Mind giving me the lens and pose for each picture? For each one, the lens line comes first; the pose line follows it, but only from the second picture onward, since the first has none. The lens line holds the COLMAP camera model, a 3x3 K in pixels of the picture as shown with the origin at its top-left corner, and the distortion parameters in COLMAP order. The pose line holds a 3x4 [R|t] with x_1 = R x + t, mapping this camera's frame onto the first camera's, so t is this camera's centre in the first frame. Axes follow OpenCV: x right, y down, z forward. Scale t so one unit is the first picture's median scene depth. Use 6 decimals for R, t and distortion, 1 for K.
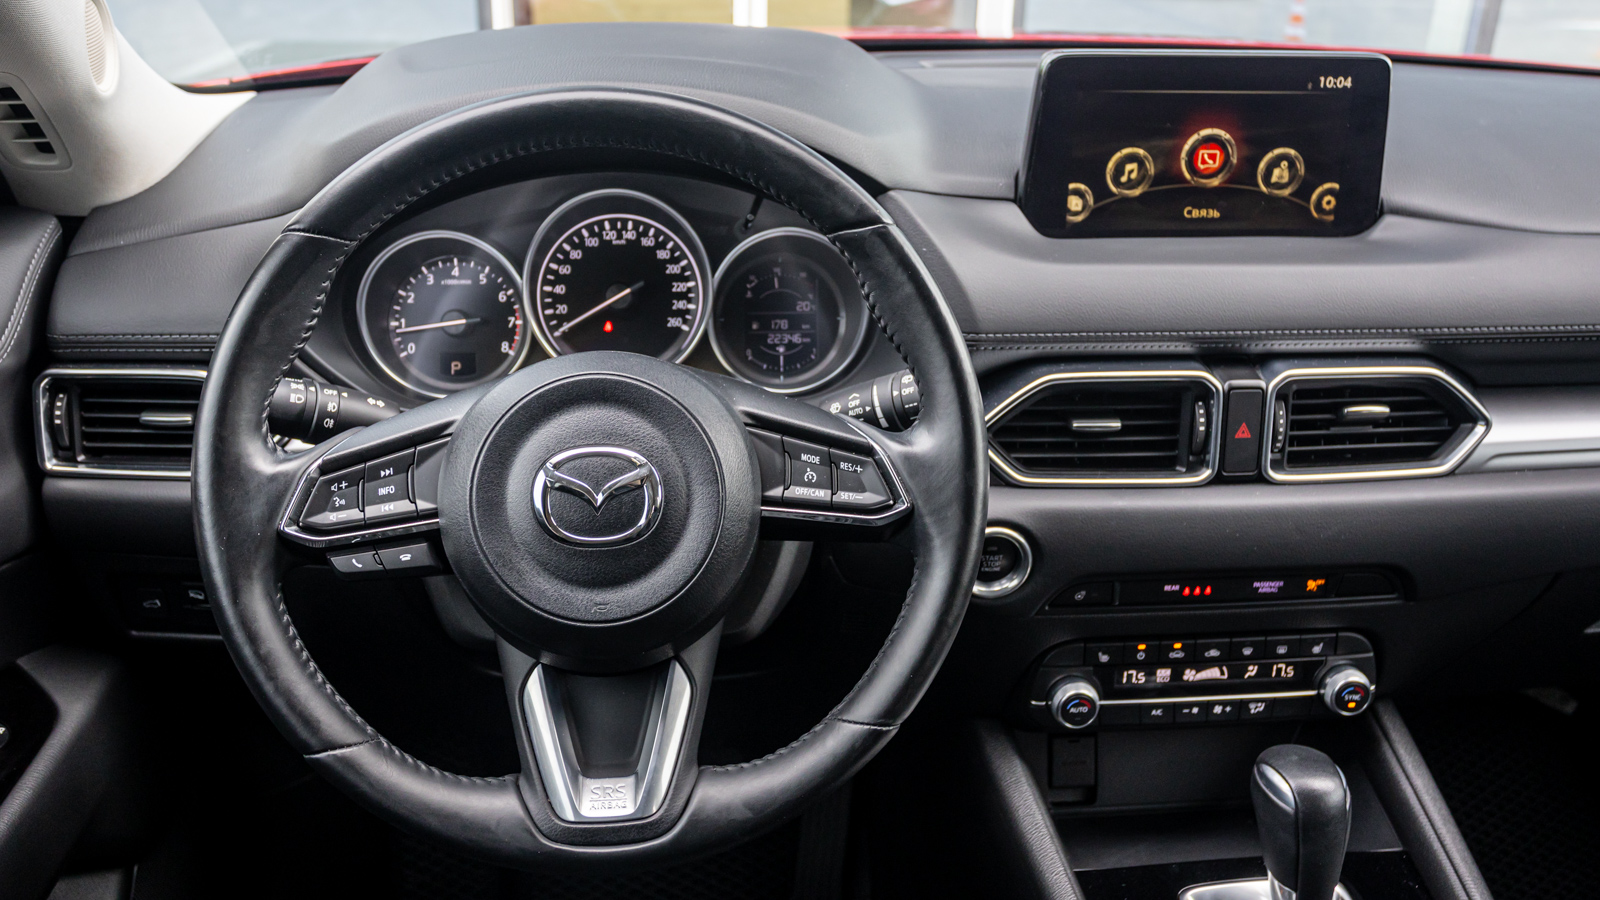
lens RADIAL K [[1354.8, 0, 805.1], [0, 1354.8, 421.7], [0, 0, 1]] dist [-0.018345, -0.001102]
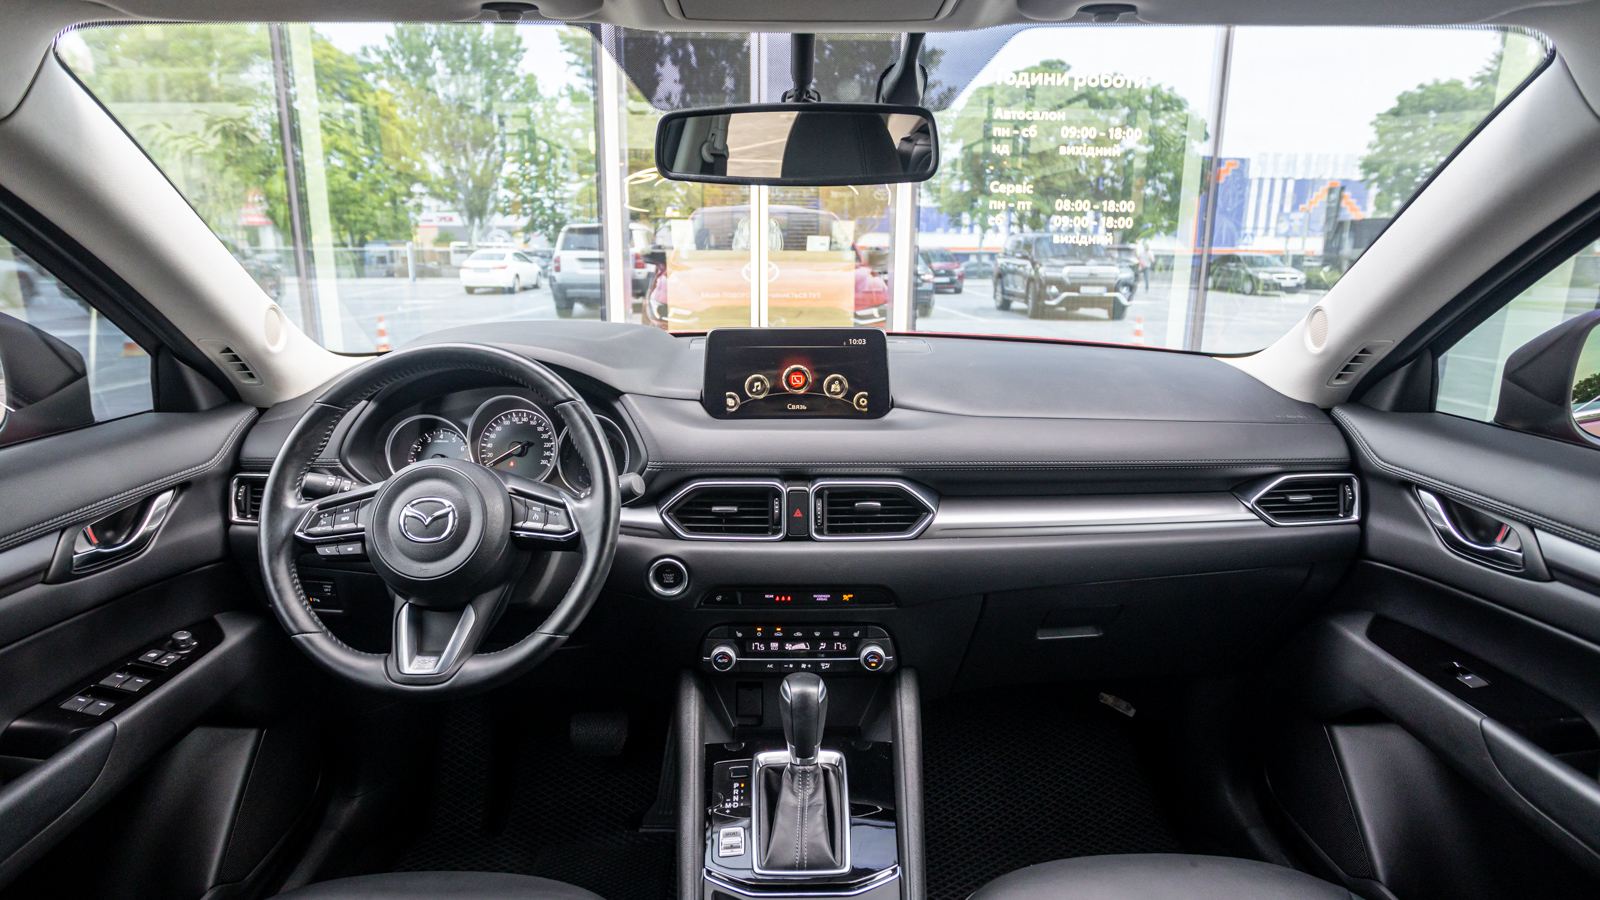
lens RADIAL K [[868.0, 0, 800.4], [0, 868.0, 432.8], [0, 0, 1]] dist [-0.075120, 0.061174]
pose [[0.994978, 0.000330, -0.100096, 0.462695], [-0.018653, 0.983088, -0.182179, 0.124386], [0.098343, 0.183132, 0.978157, -0.256801]]
